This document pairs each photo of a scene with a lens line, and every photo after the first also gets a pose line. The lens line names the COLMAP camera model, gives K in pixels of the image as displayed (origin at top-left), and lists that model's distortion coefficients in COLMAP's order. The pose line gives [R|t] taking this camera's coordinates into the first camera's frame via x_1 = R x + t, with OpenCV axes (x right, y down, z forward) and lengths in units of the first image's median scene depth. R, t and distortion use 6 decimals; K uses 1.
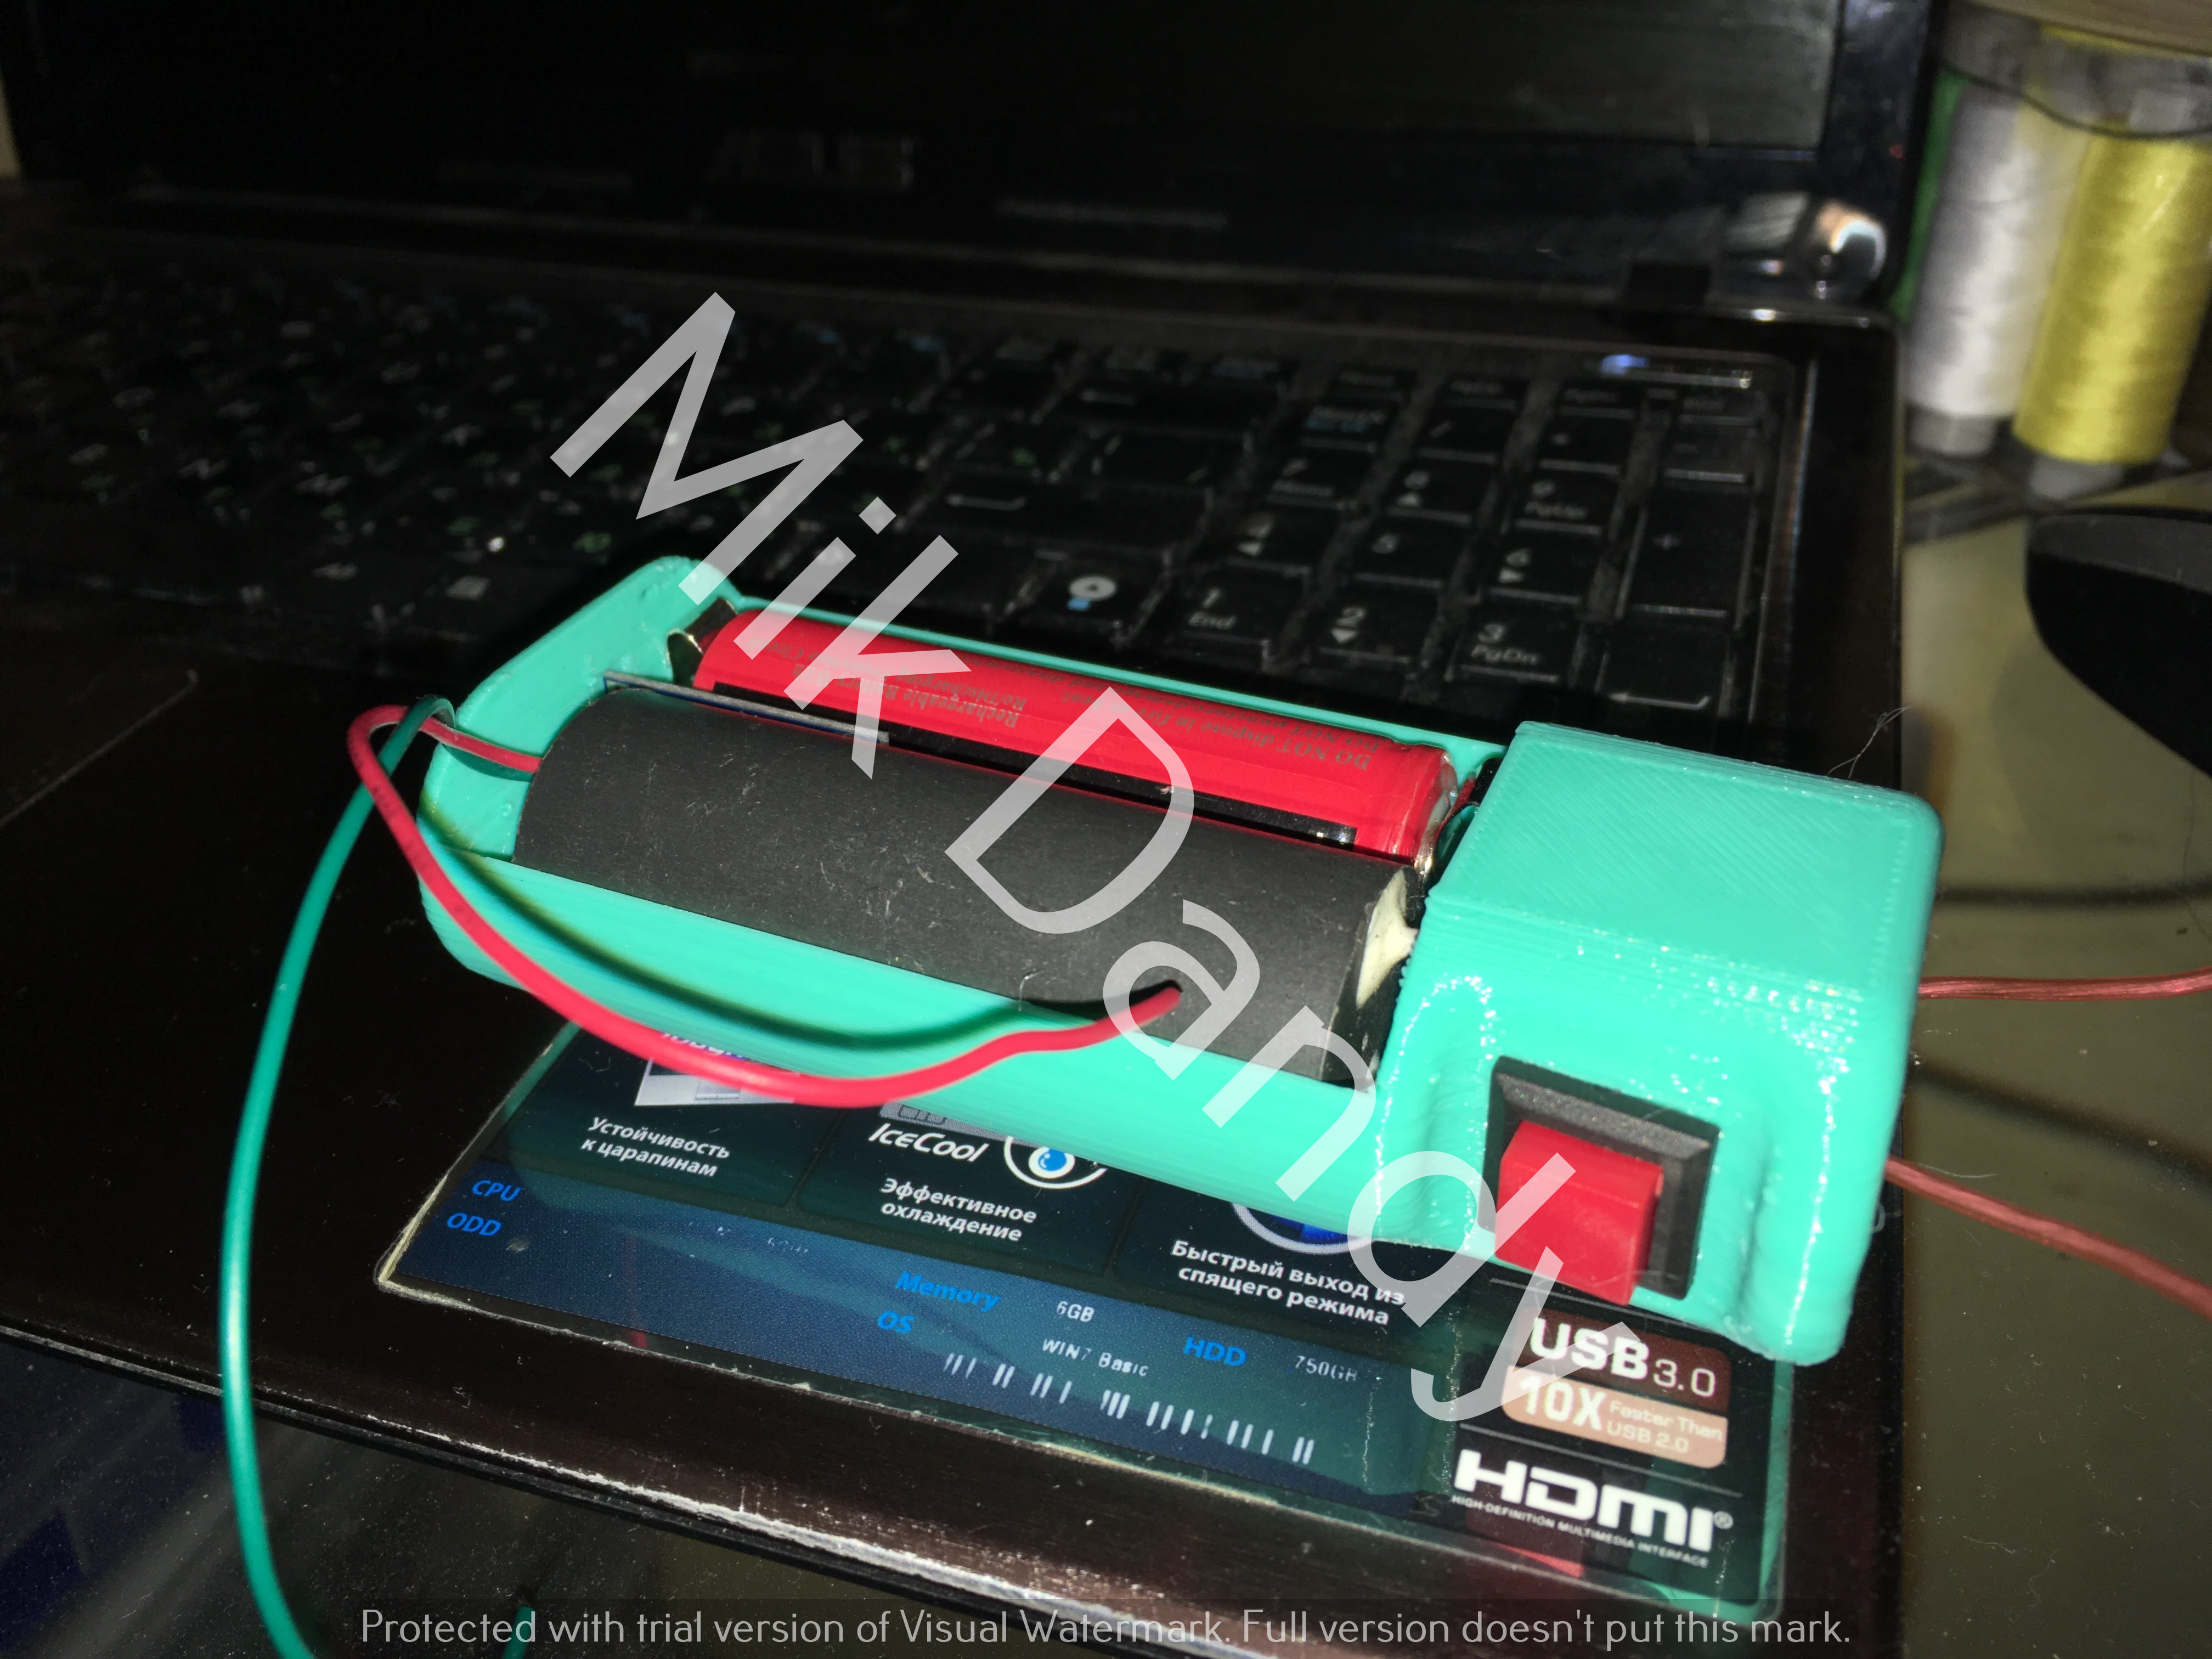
lens RADIAL K [[1948.4, 0, 1106.0], [0, 1948.4, 829.5], [0, 0, 1]] dist [0.084397, -0.174107]
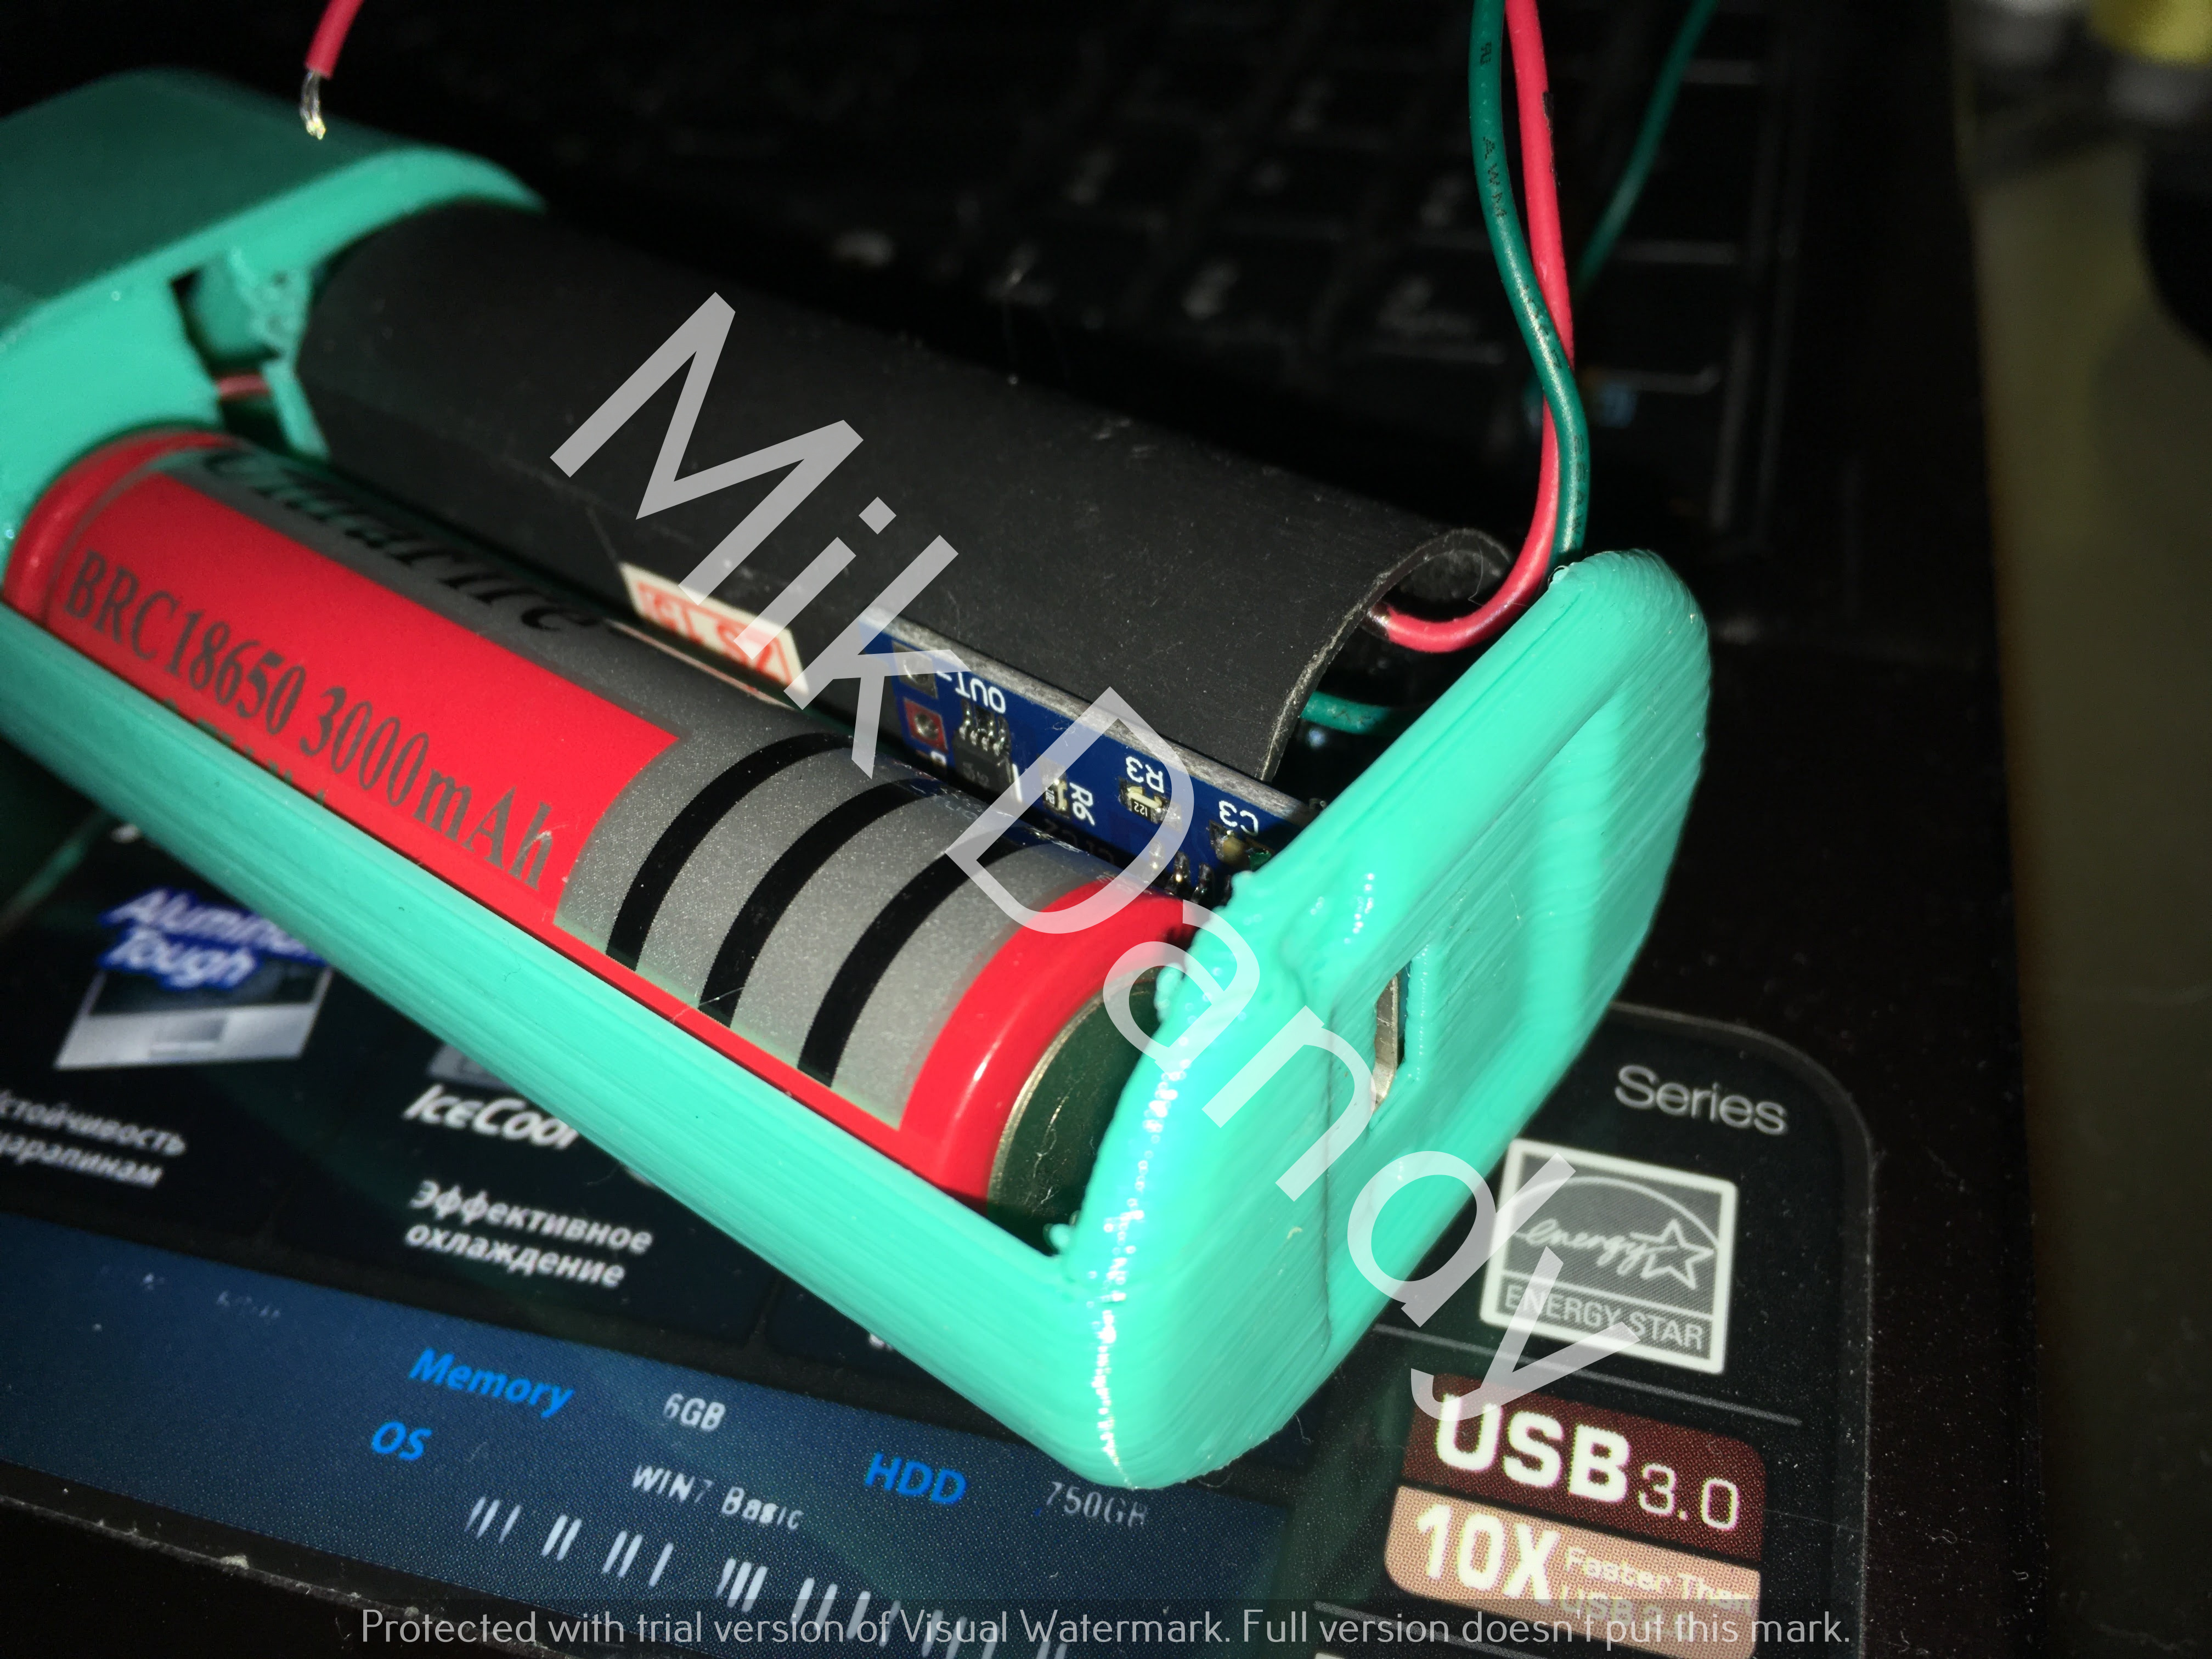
lens RADIAL K [[1998.0, 0, 1121.4], [0, 1998.0, 827.5], [0, 0, 1]] dist [0.078627, -0.196441]
pose [[0.999005, -0.041251, 0.016973, 0.106042], [0.038780, 0.991211, 0.126478, -0.006886], [-0.022041, -0.125694, 0.991824, 0.373818]]
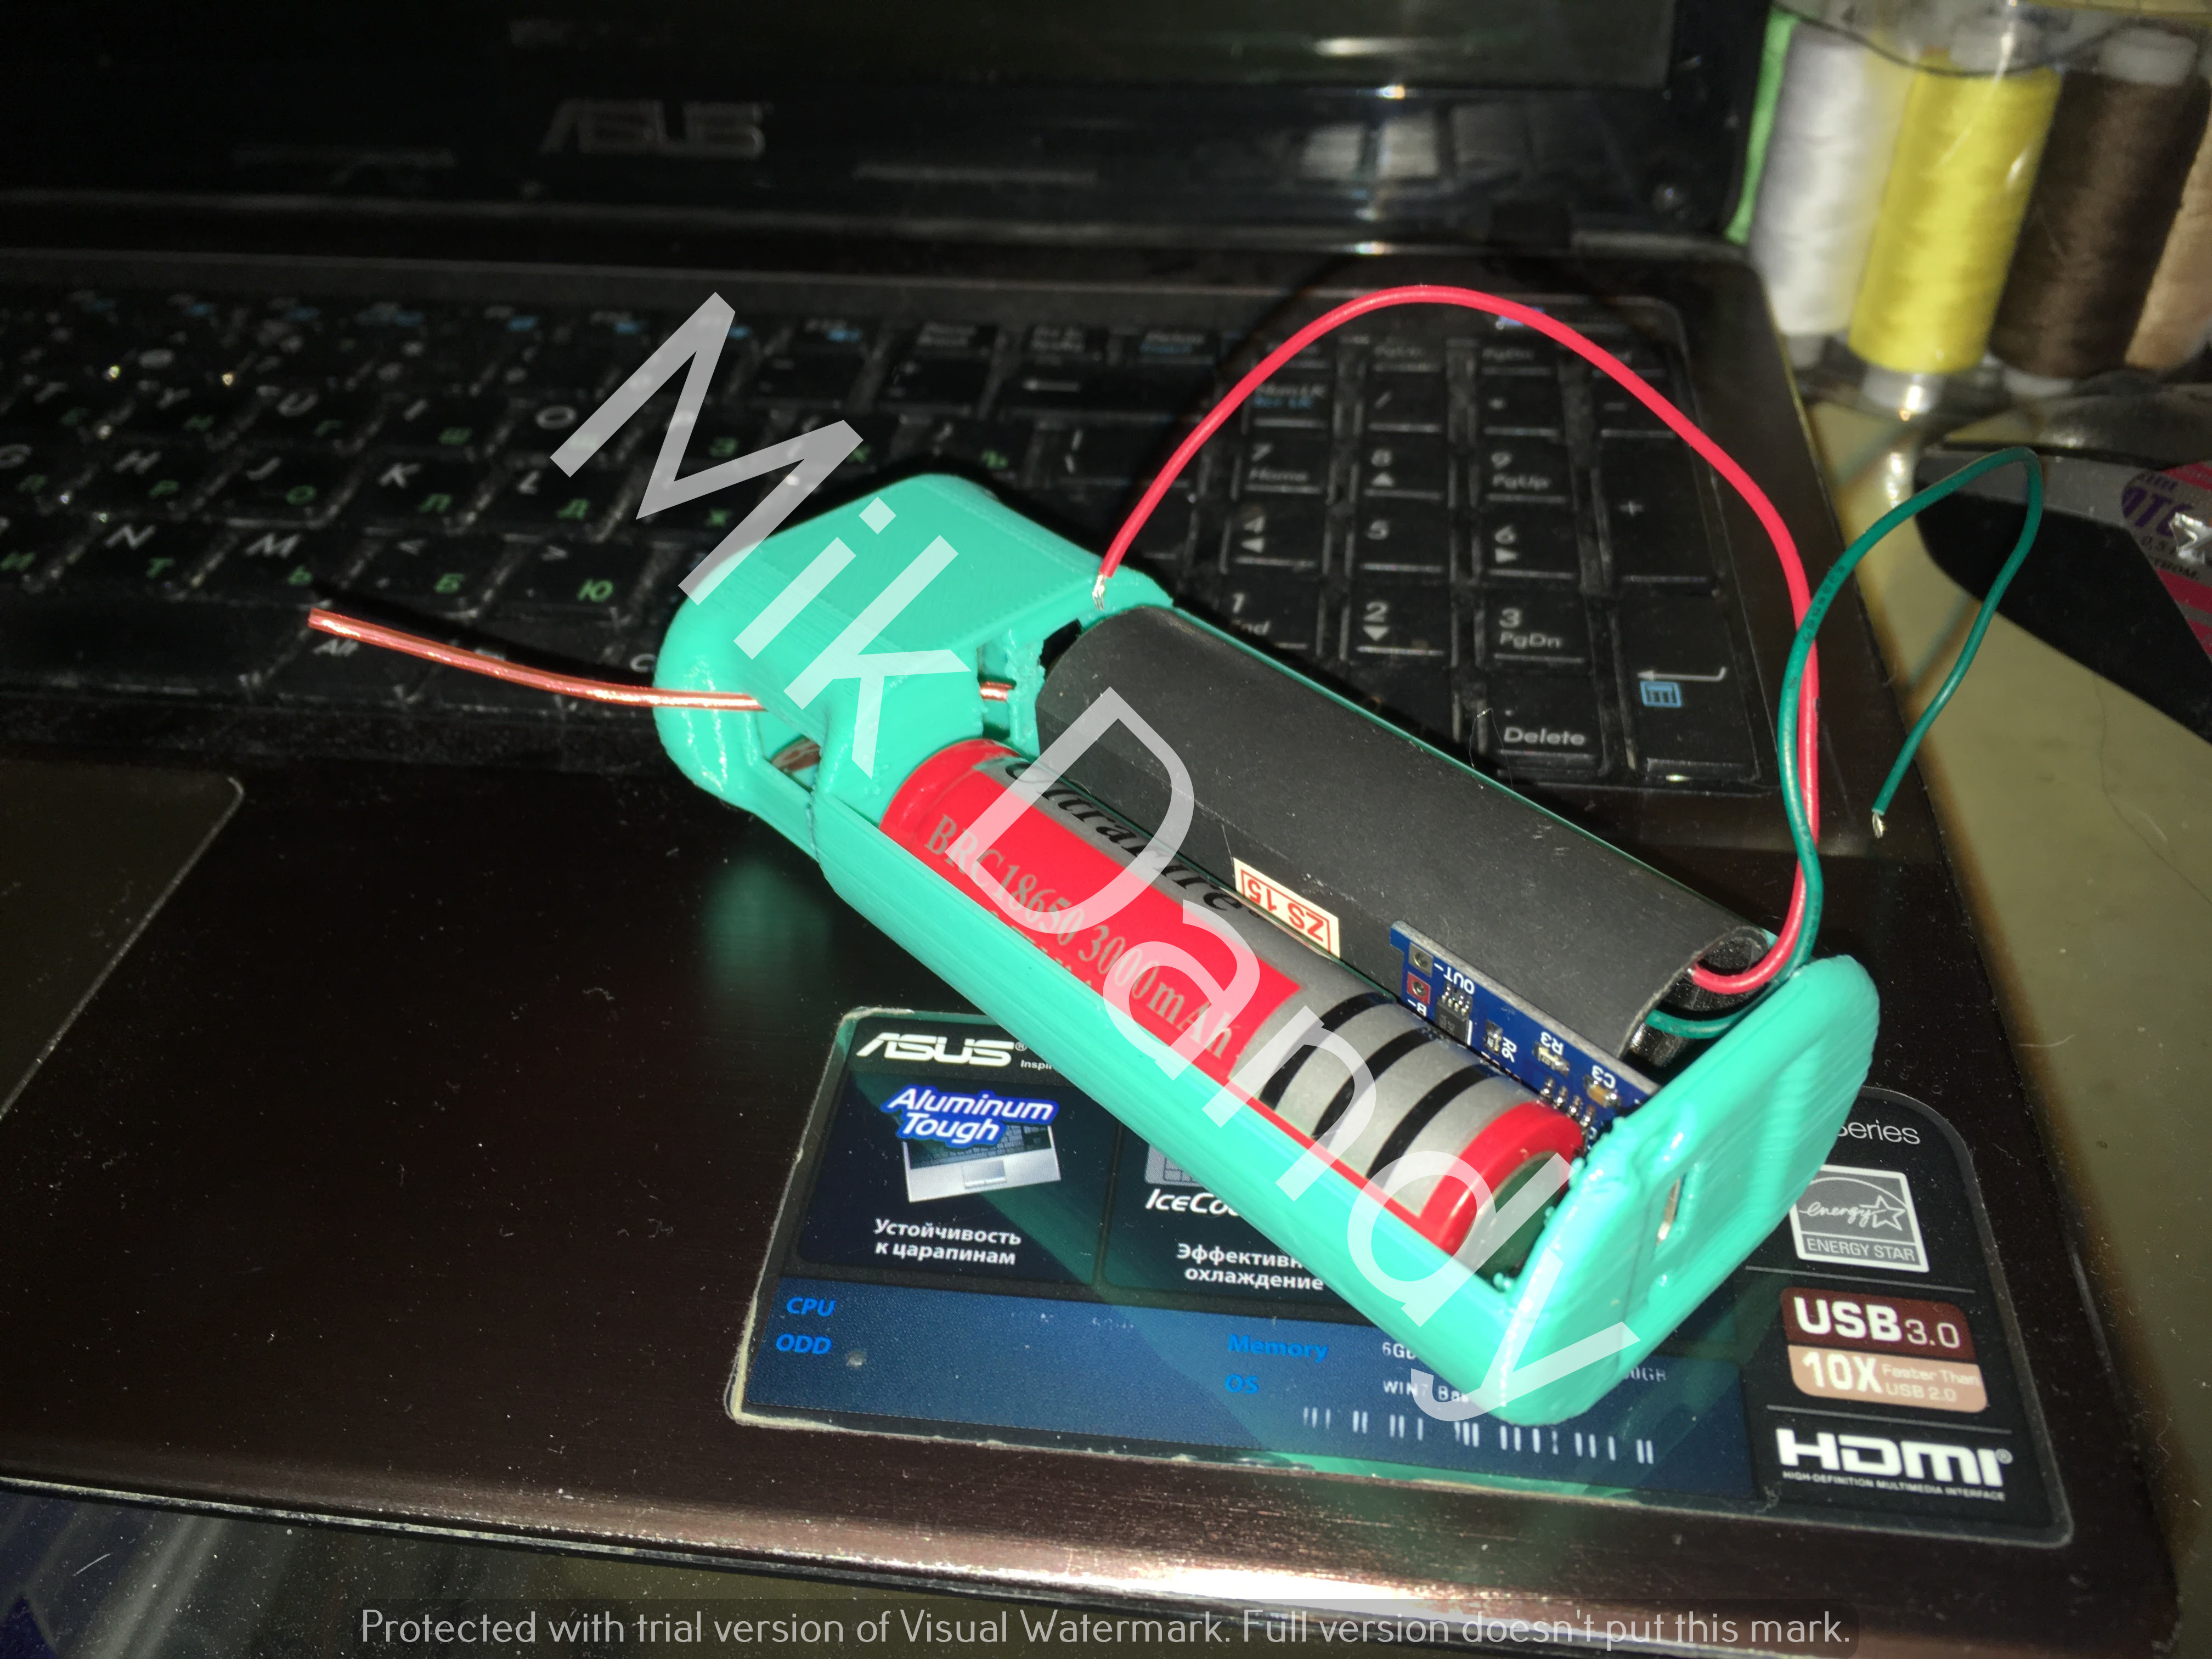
lens RADIAL K [[1928.5, 0, 1106.0], [0, 1928.5, 829.5], [0, 0, 1]] dist [0.092655, -0.177381]
pose [[0.980545, -0.111460, 0.161579, -0.301752], [0.097770, 0.991098, 0.090361, -0.150715], [-0.170213, -0.072806, 0.982714, -0.028061]]
